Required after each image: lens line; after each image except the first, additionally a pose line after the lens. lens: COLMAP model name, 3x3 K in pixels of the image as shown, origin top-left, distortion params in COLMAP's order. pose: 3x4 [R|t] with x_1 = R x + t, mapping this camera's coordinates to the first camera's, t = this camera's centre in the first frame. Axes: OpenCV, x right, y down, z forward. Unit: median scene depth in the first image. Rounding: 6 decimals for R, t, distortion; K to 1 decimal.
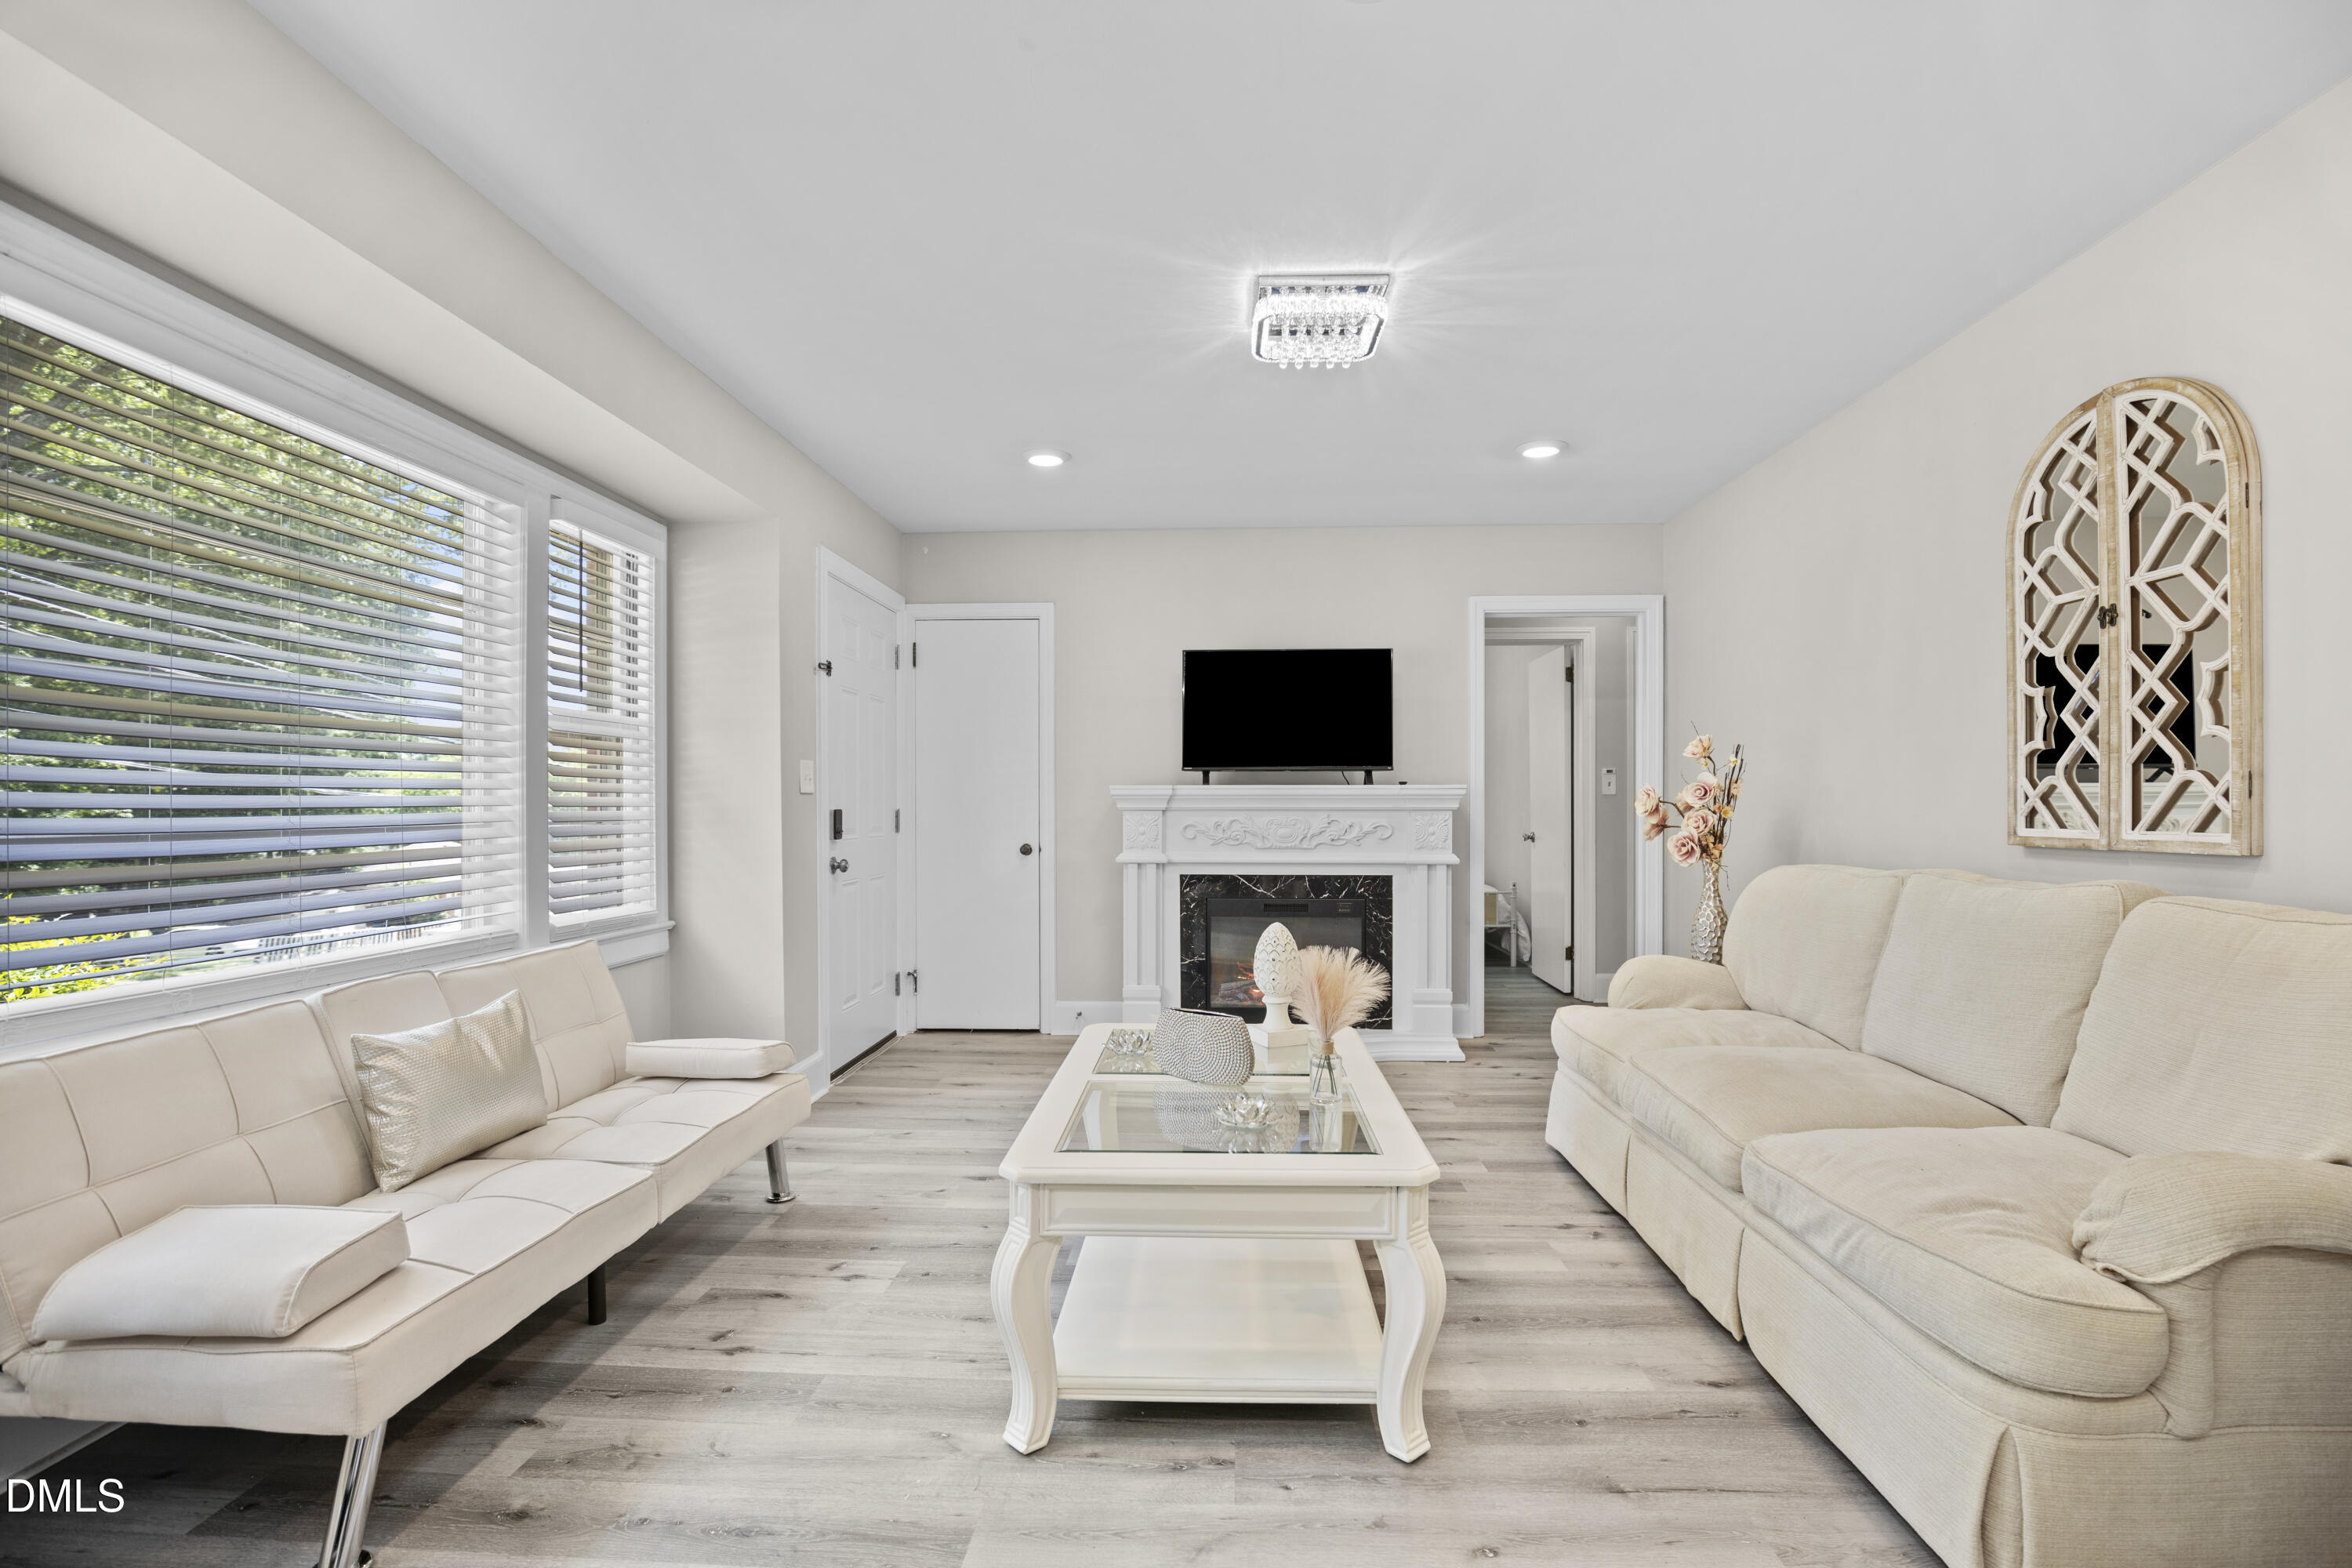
lens RADIAL K [[1109.7, 0, 1190.6], [0, 1109.7, 806.1], [0, 0, 1]] dist [-0.028677, 0.003320]
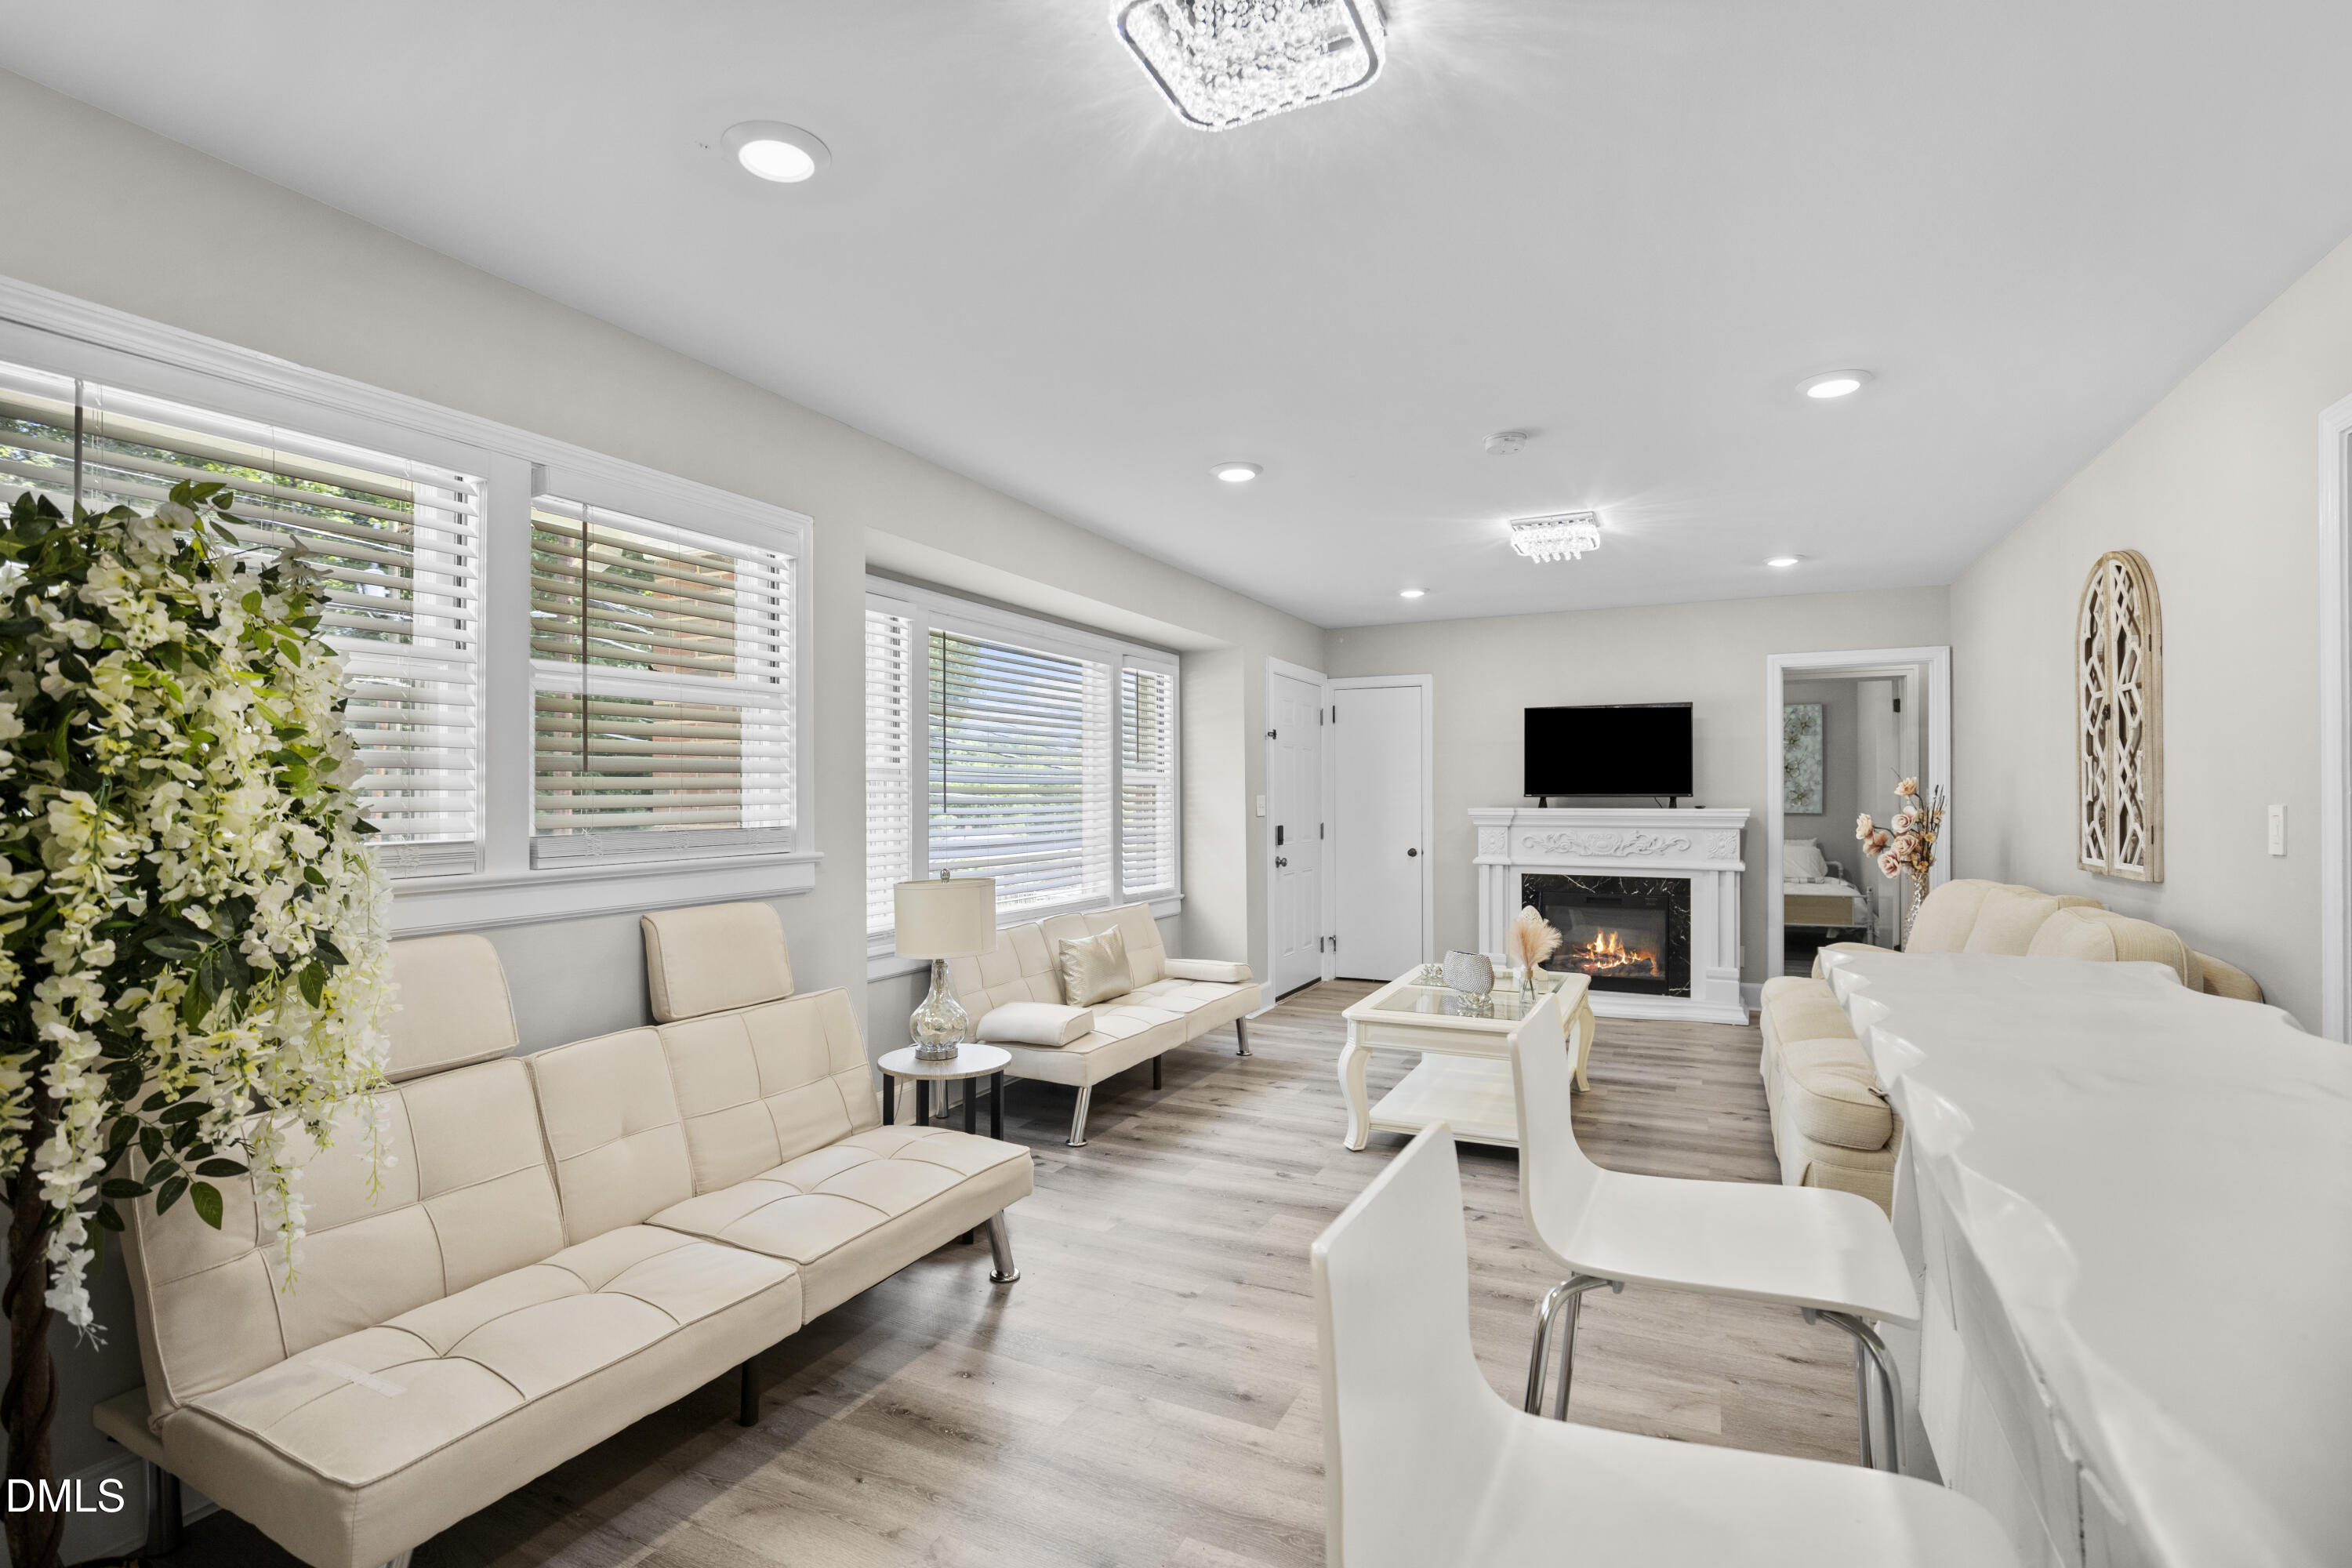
lens RADIAL K [[1109.7, 0, 1186.0], [0, 1109.7, 797.3], [0, 0, 1]] dist [-0.028677, 0.003320]
pose [[0.917148, -0.000730, -0.398547, 0.219003], [0.000843, 1.000000, 0.000109, -0.046064], [0.398547, -0.000436, 0.917148, -0.582217]]
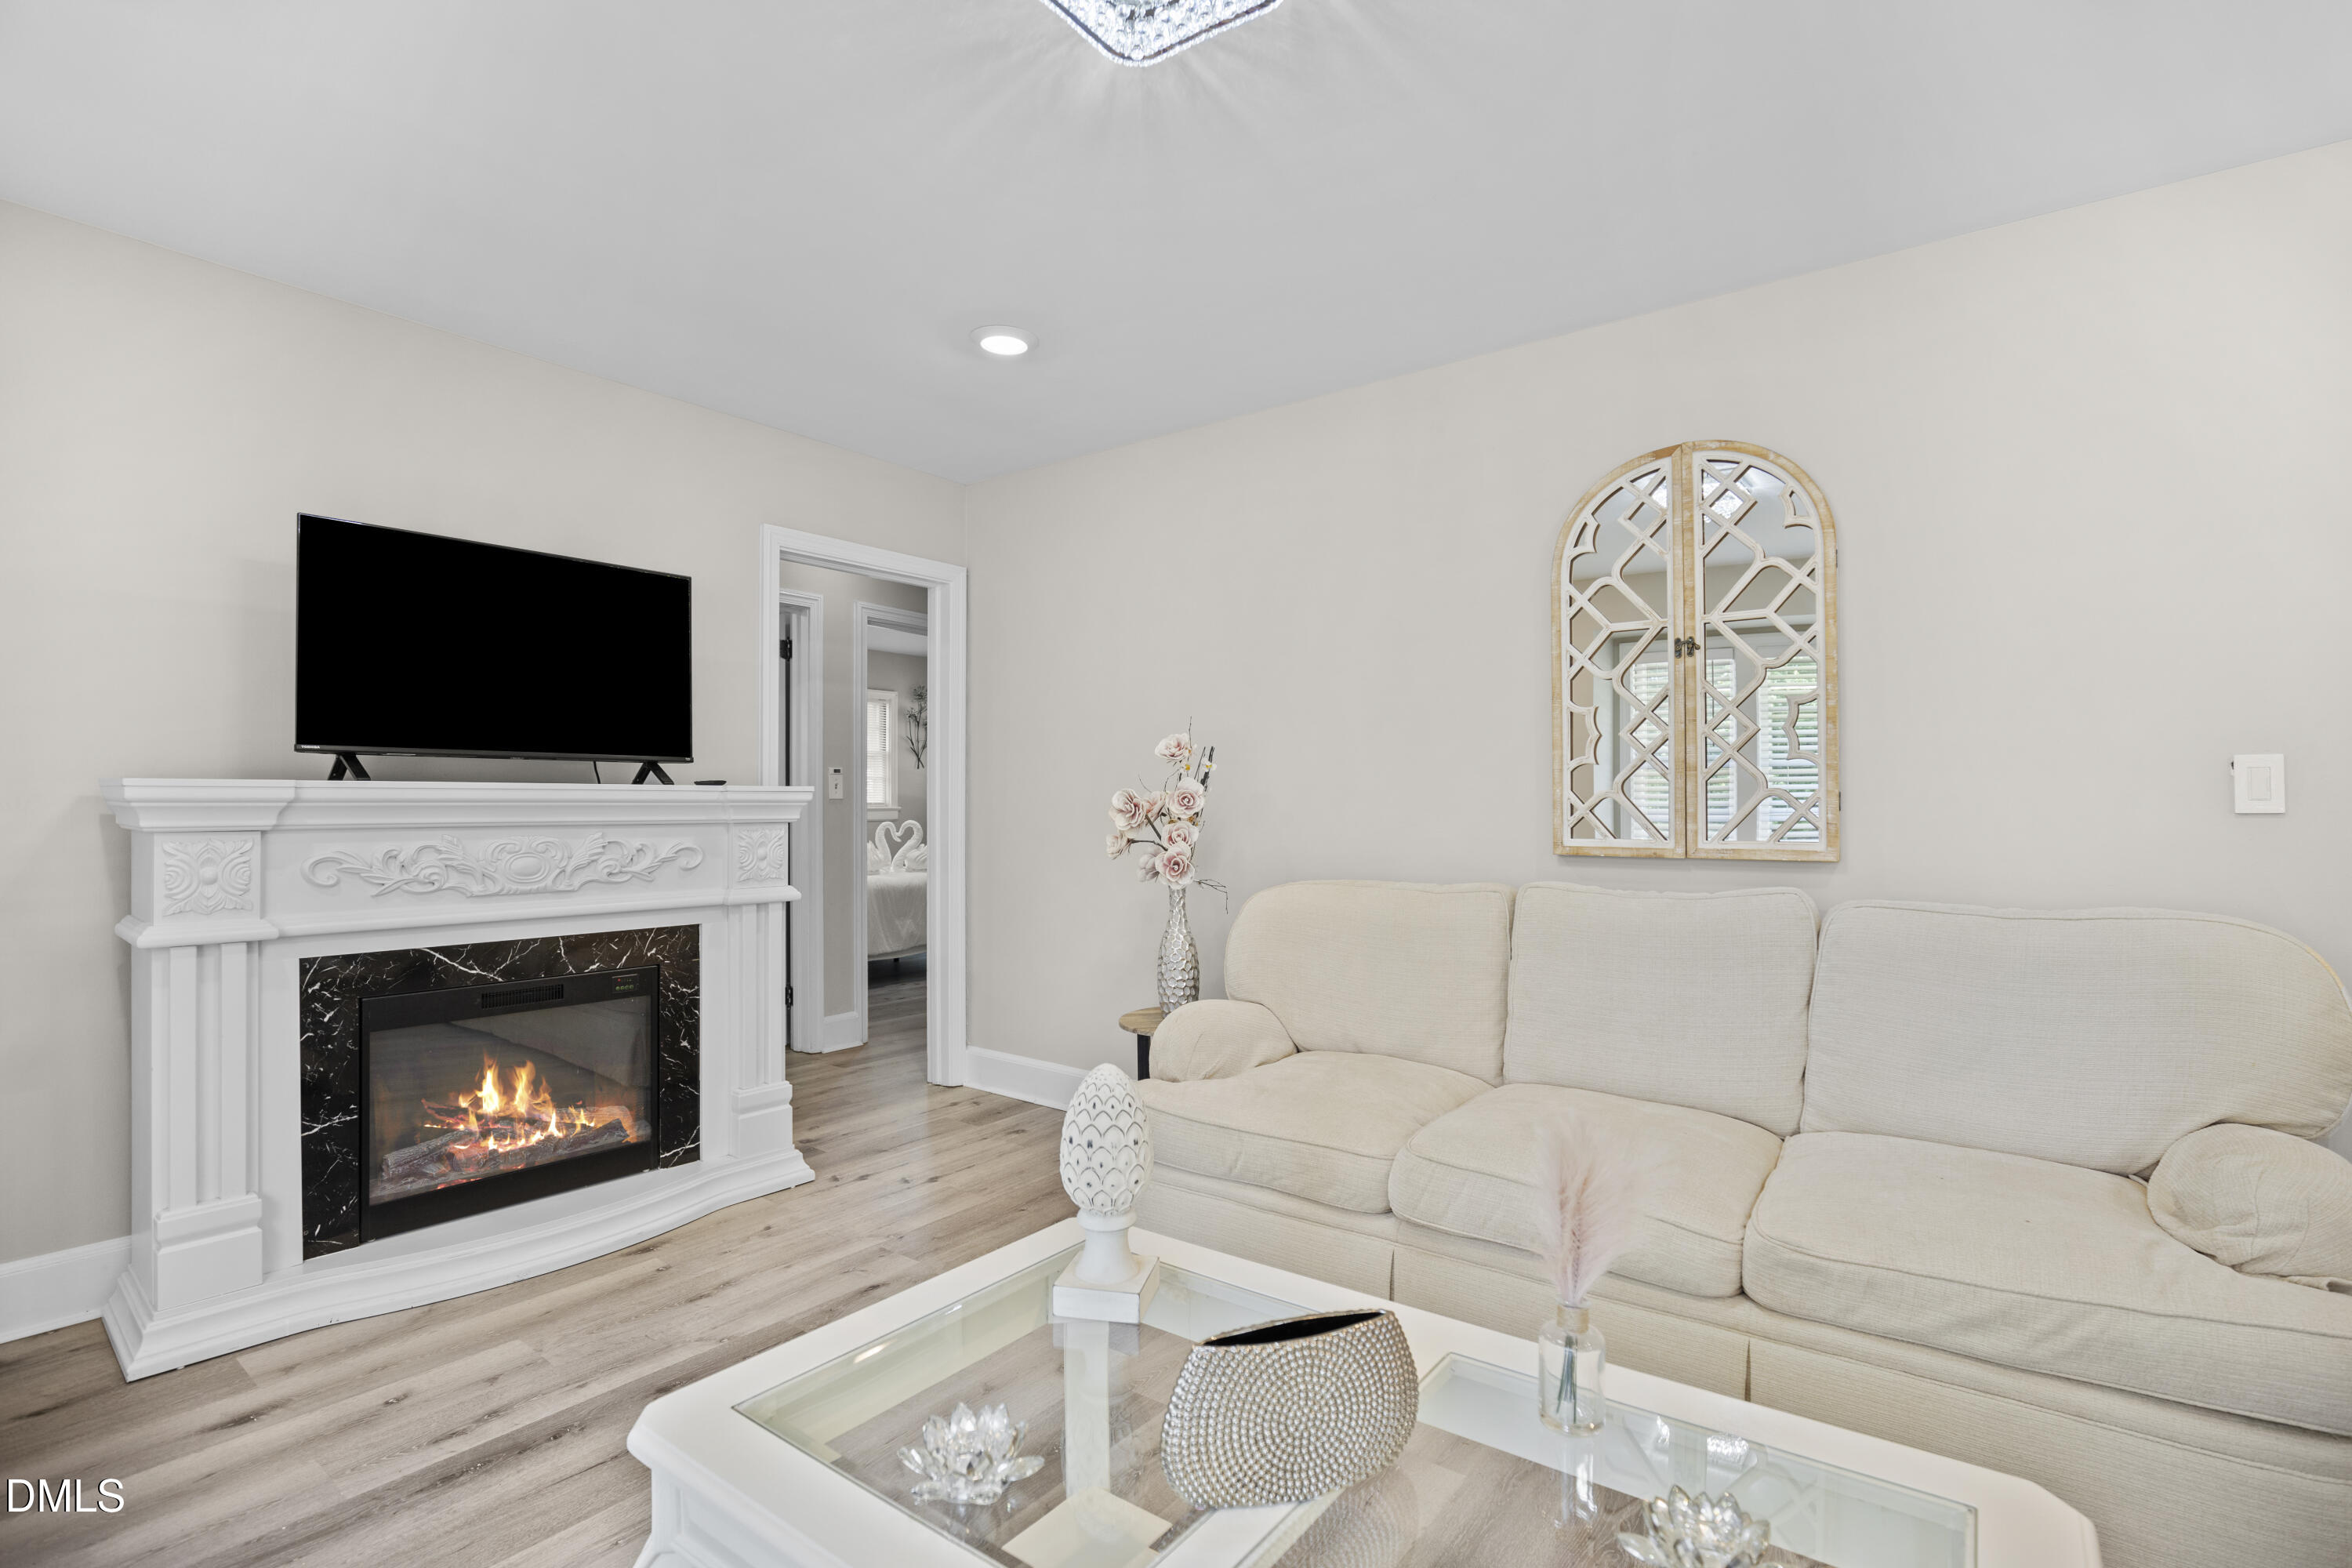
lens RADIAL K [[1109.7, 0, 1197.6], [0, 1109.7, 793.4], [0, 0, 1]] dist [-0.028677, 0.003320]
pose [[0.572149, 0.006970, 0.820120, -0.257191], [0.000733, 0.999959, -0.009009, -0.011553], [-0.820149, 0.005756, 0.572121, 0.551117]]
